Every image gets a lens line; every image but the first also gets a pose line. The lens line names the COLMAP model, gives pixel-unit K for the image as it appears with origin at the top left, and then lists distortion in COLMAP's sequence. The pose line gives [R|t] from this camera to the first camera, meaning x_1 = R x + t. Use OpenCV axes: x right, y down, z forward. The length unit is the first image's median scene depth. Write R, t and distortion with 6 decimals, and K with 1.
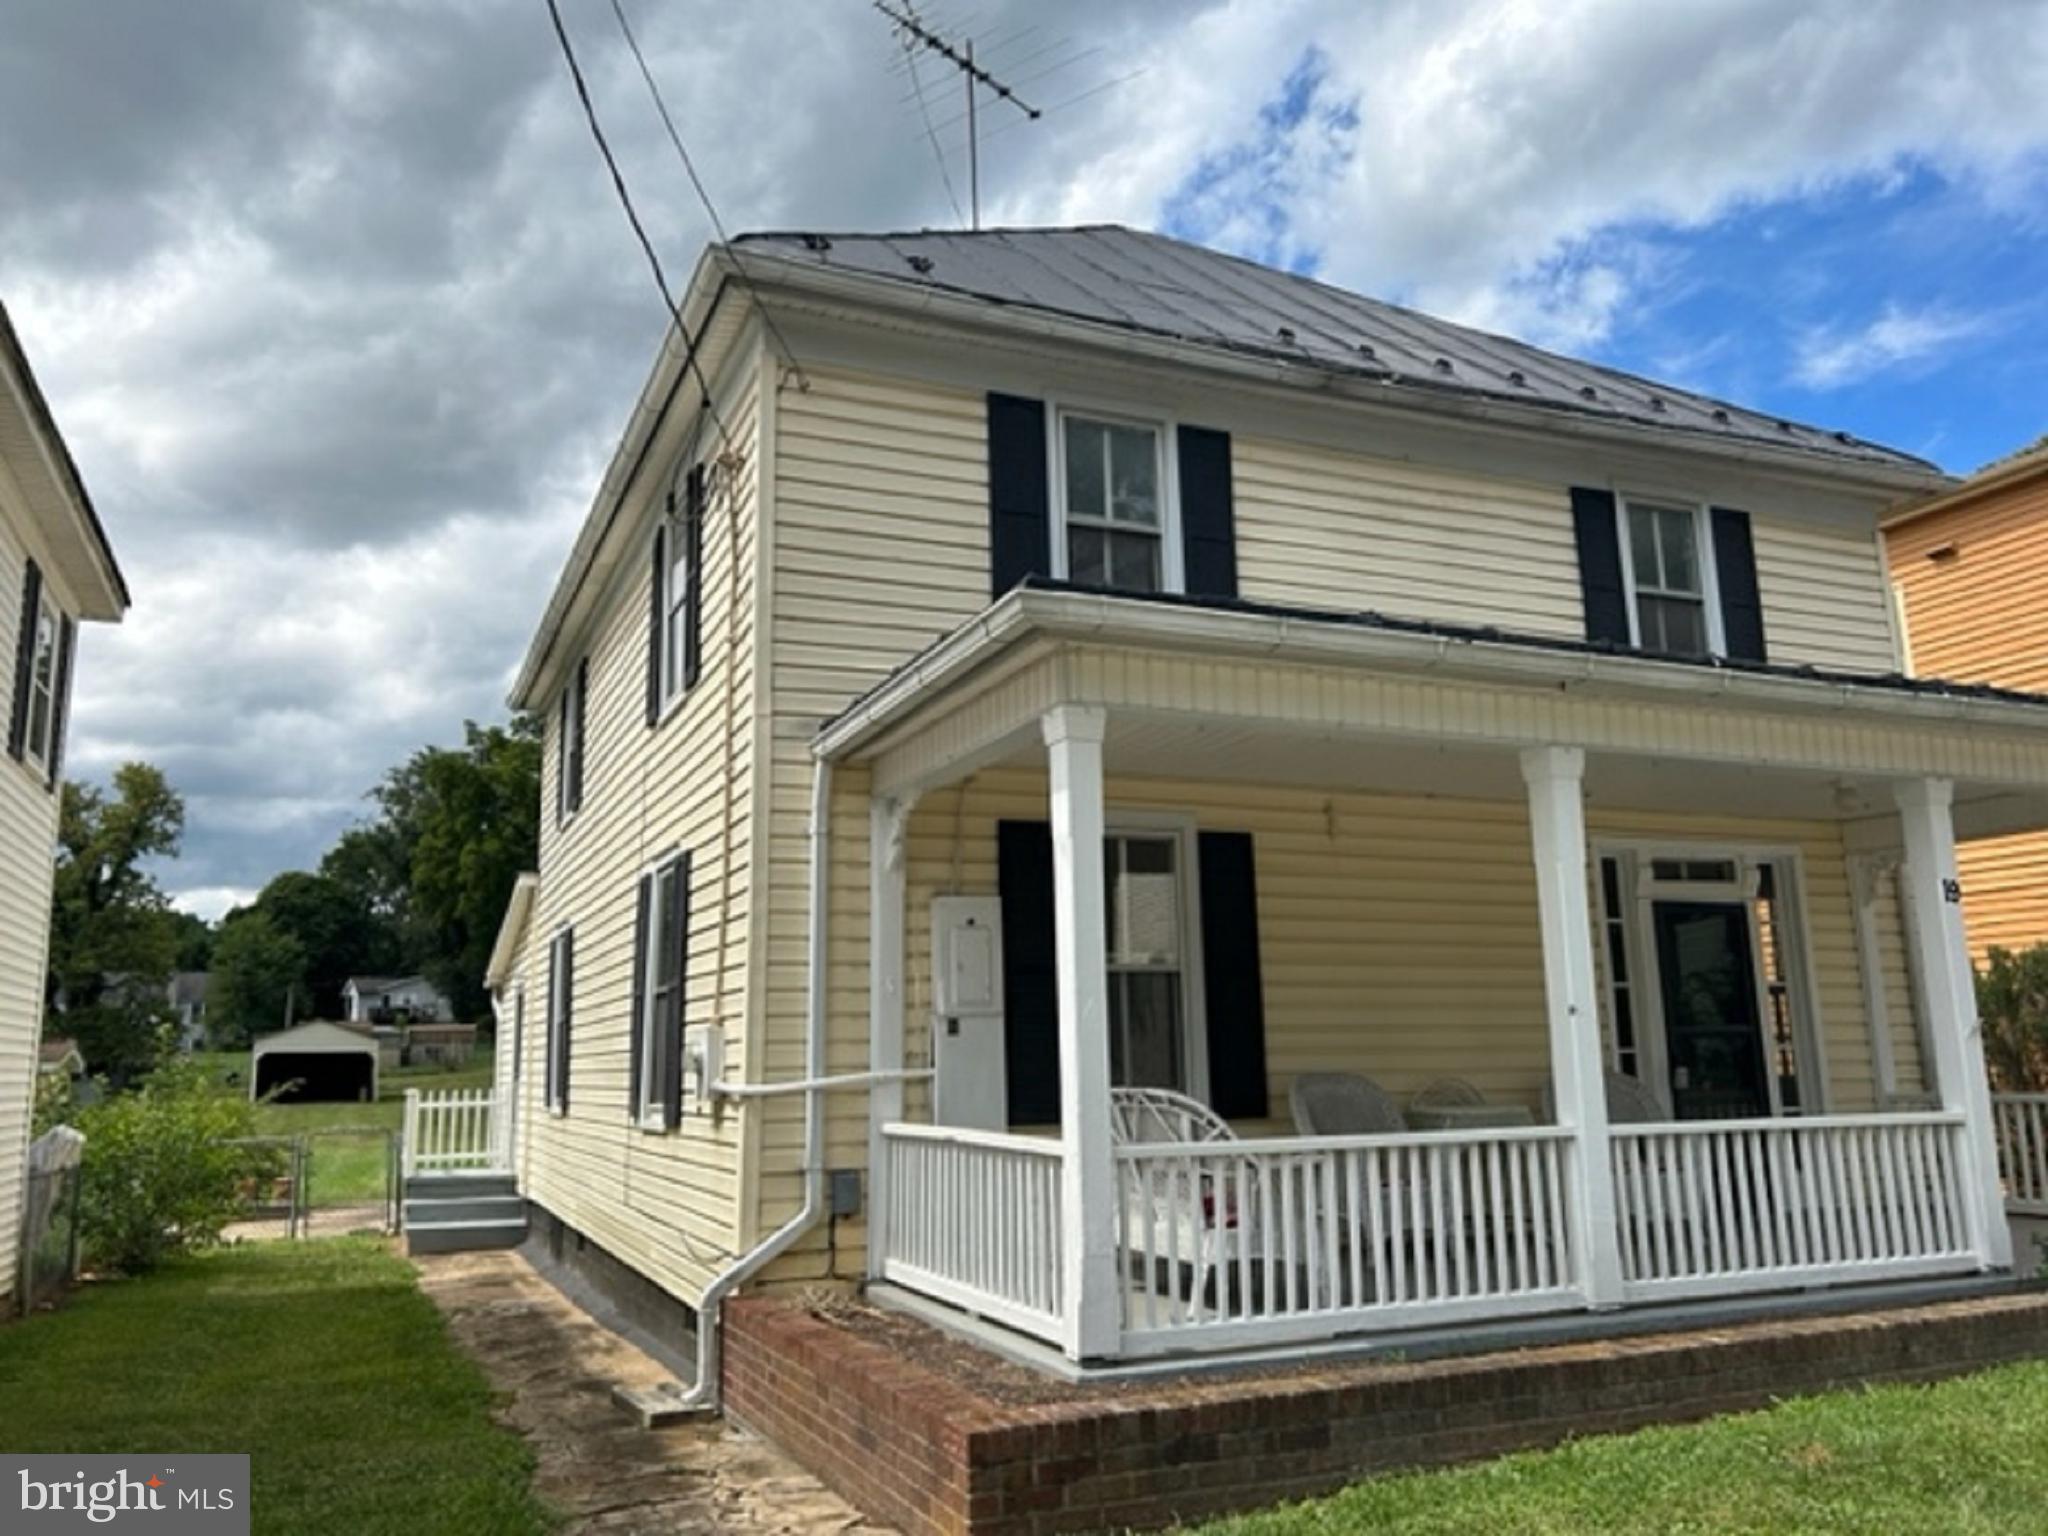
lens RADIAL K [[1535.8, 0, 1024.0], [0, 1535.8, 768.0], [0, 0, 1]] dist [0.092081, -0.107751]
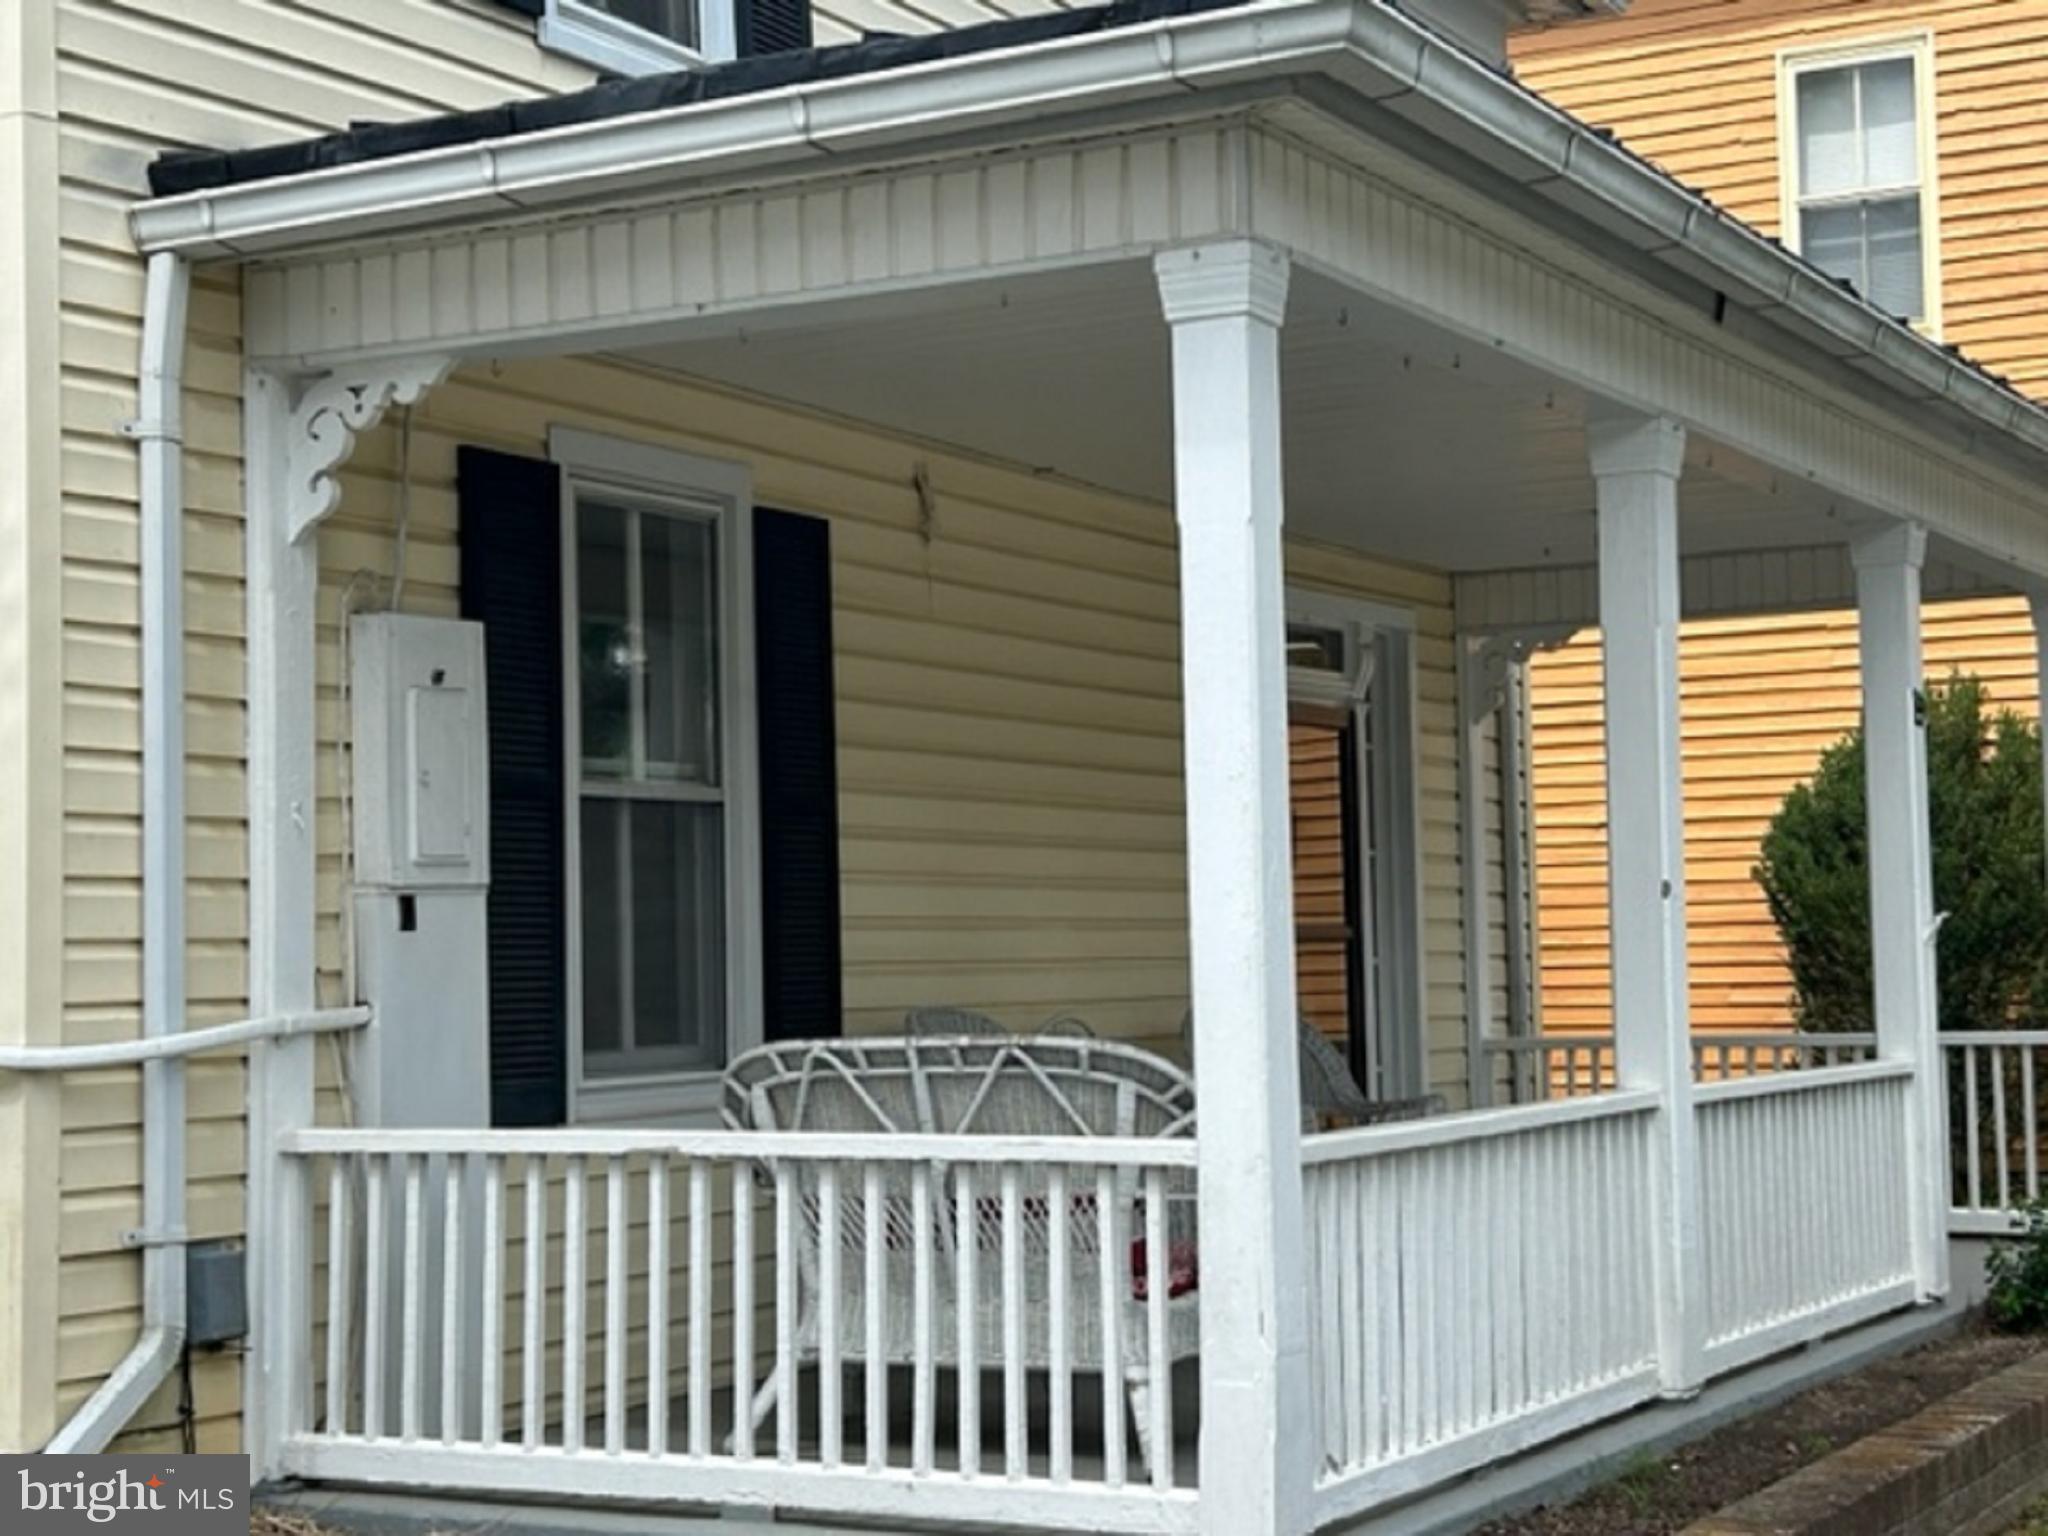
lens RADIAL K [[3473.2, 0, 1025.0], [0, 3473.2, 821.1], [0, 0, 1]] dist [0.181667, 0.029732]
pose [[0.782300, 0.028264, 0.622260, -0.524887], [-0.107355, 0.990140, 0.089992, 0.034383], [-0.613580, -0.137203, 0.777621, 0.125848]]
